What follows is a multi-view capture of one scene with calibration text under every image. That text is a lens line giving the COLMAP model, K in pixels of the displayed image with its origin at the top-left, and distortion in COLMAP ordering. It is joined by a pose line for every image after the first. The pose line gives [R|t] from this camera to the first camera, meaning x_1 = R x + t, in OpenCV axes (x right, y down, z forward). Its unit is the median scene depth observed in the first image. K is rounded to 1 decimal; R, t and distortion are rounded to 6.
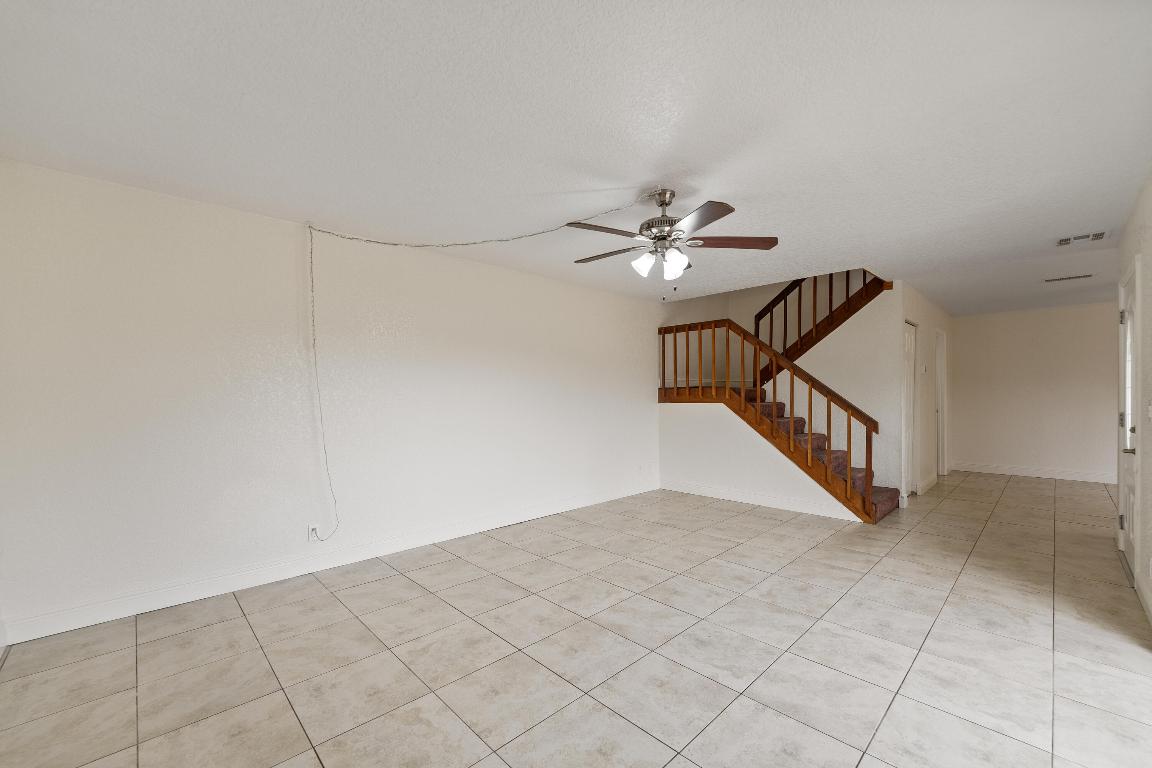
lens RADIAL K [[469.8, 0, 576.0], [0, 469.8, 384.0], [0, 0, 1]] dist [0.000415, 0.000189]
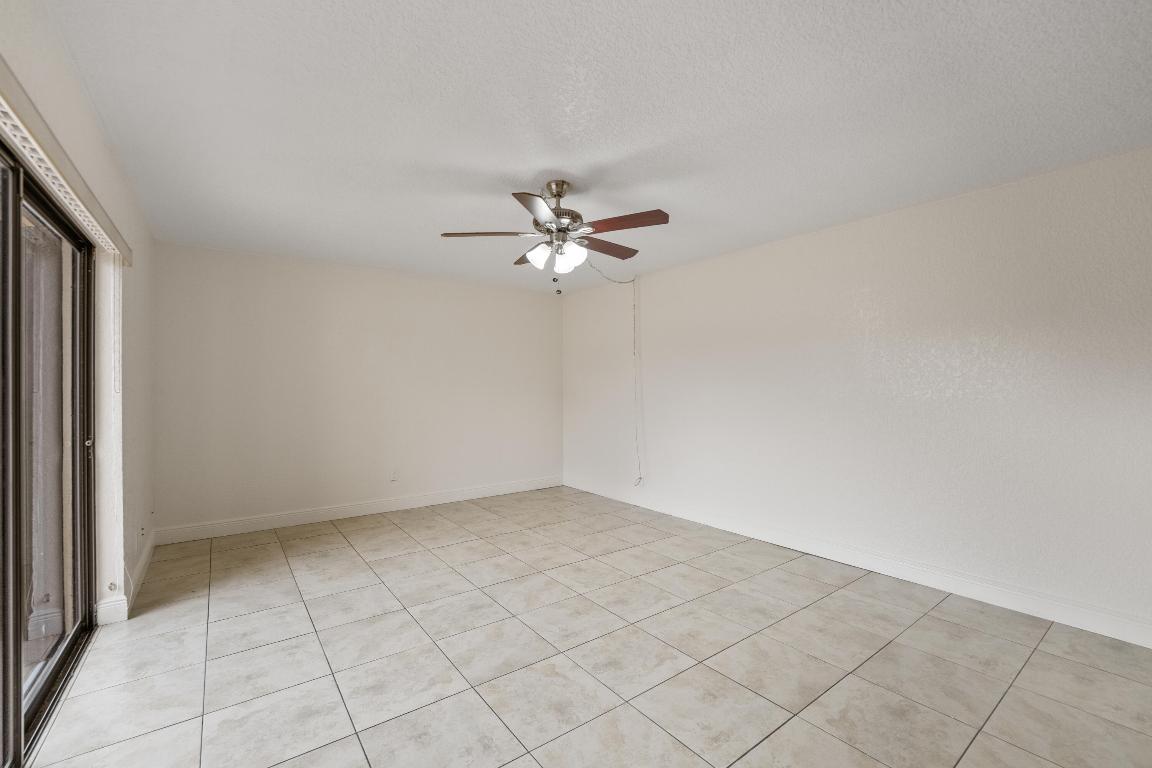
lens RADIAL K [[469.8, 0, 576.0], [0, 469.8, 384.0], [0, 0, 1]] dist [0.000415, 0.000189]
pose [[-0.123340, -0.006992, -0.992340, 1.153478], [0.024176, 0.999657, -0.010049, 0.016956], [0.992070, -0.025230, -0.123129, 1.166231]]
